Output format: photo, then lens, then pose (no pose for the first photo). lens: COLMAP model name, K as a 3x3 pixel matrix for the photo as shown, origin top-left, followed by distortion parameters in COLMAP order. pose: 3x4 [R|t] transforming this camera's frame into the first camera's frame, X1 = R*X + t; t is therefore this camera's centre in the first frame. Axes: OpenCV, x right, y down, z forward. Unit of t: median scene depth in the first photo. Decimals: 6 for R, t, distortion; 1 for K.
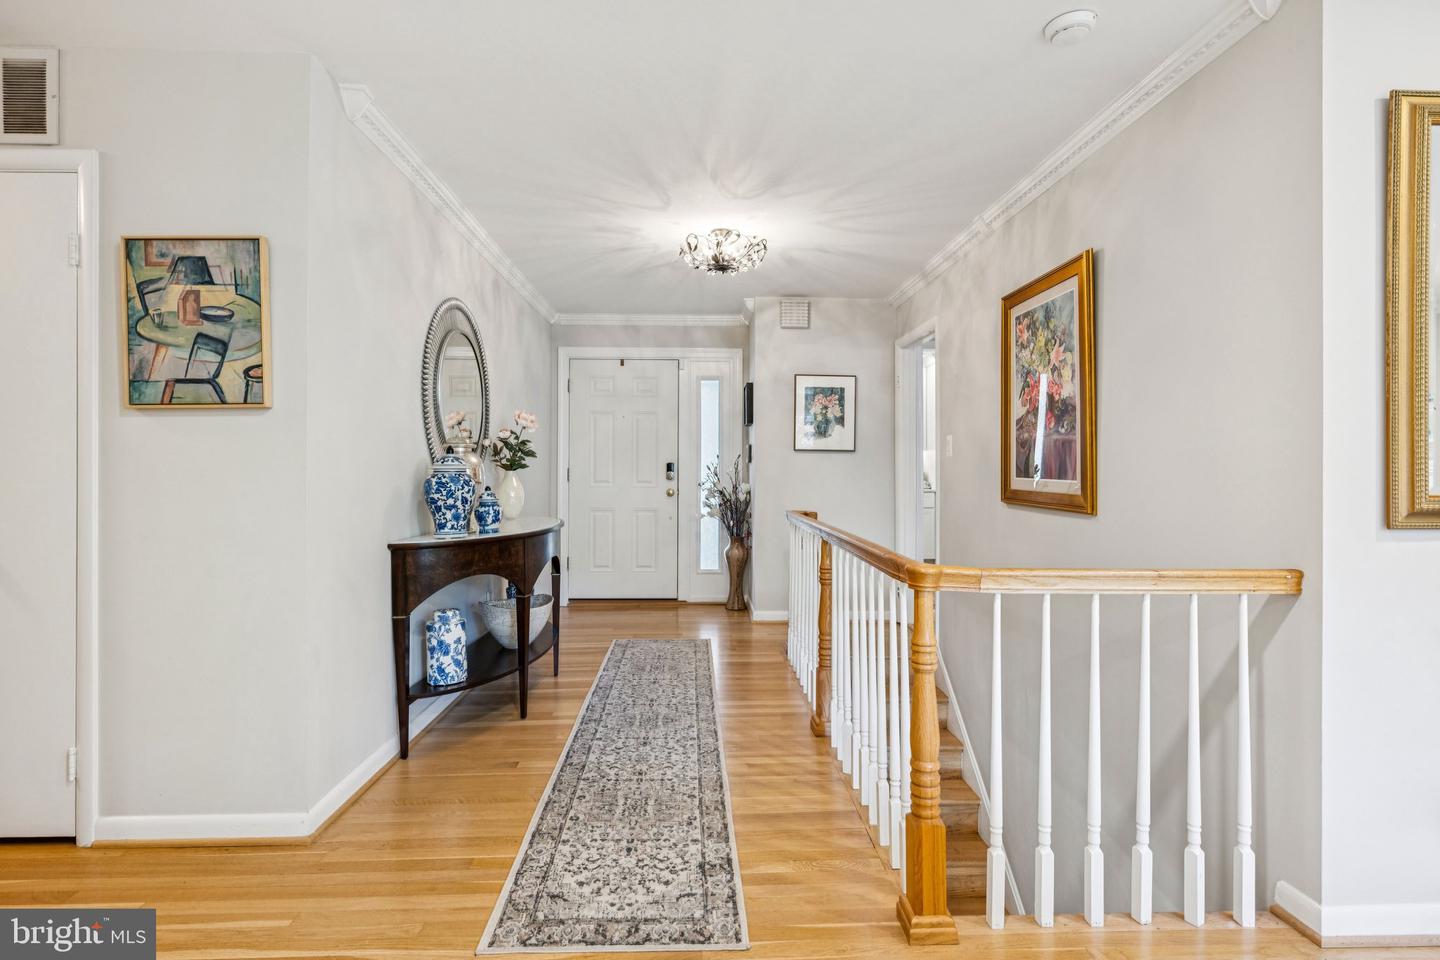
lens RADIAL K [[703.7, 0, 721.0], [0, 703.7, 474.0], [0, 0, 1]] dist [0.000880, 0.000047]
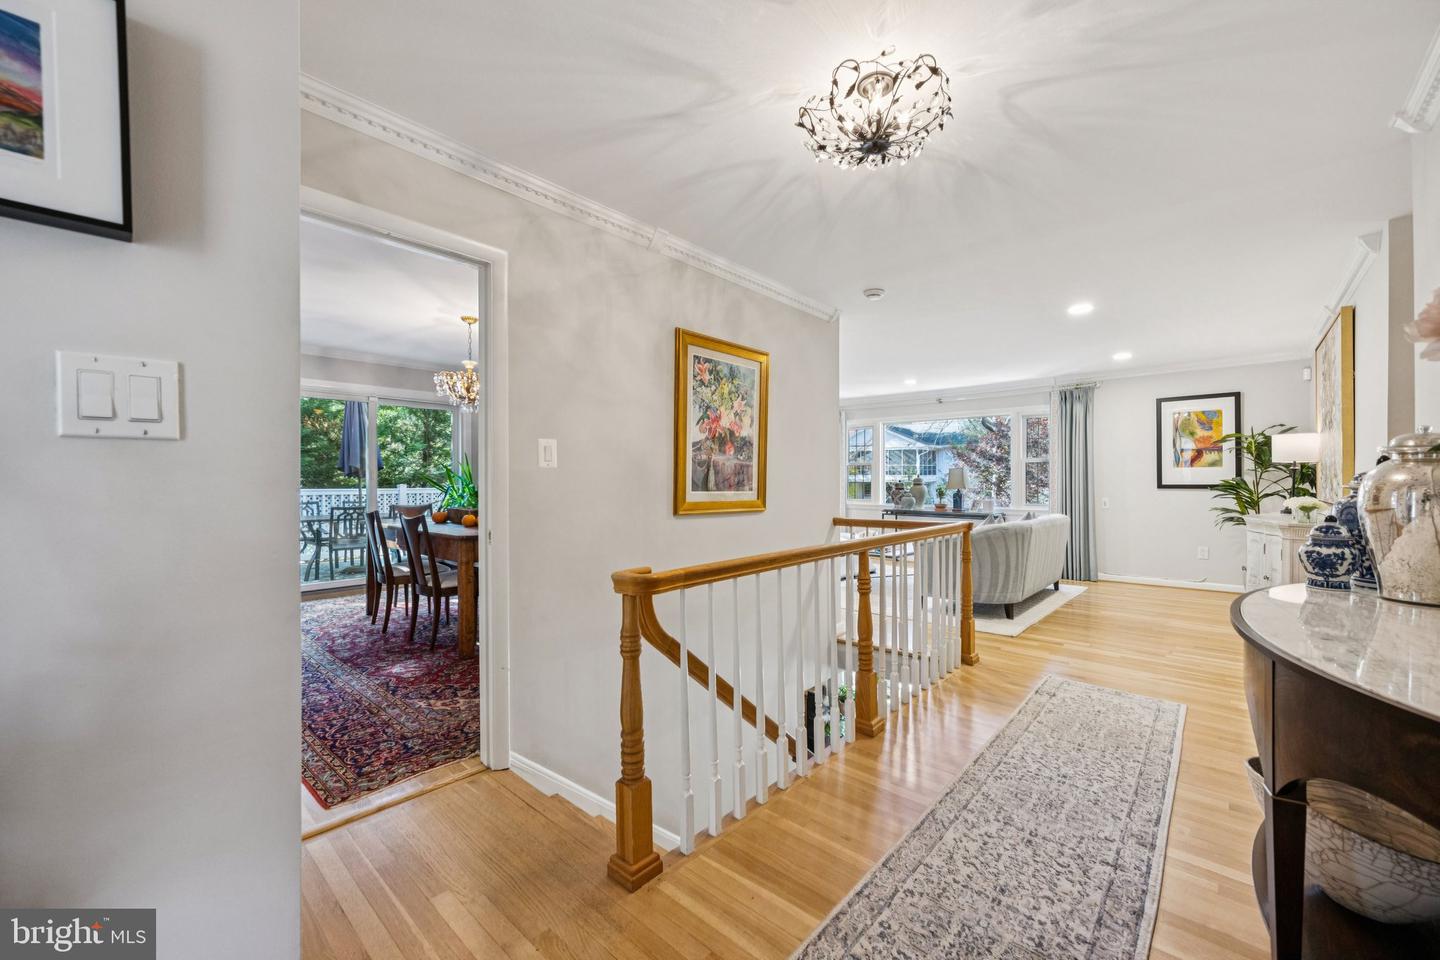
lens RADIAL K [[560.7, 0, 725.8], [0, 560.7, 481.6], [0, 0, 1]] dist [-0.001328, 0.000288]
pose [[-0.716480, 0.001278, 0.697606, -0.280934], [0.006848, 0.999963, 0.005201, -0.016823], [-0.697574, 0.008504, -0.716463, 1.695039]]
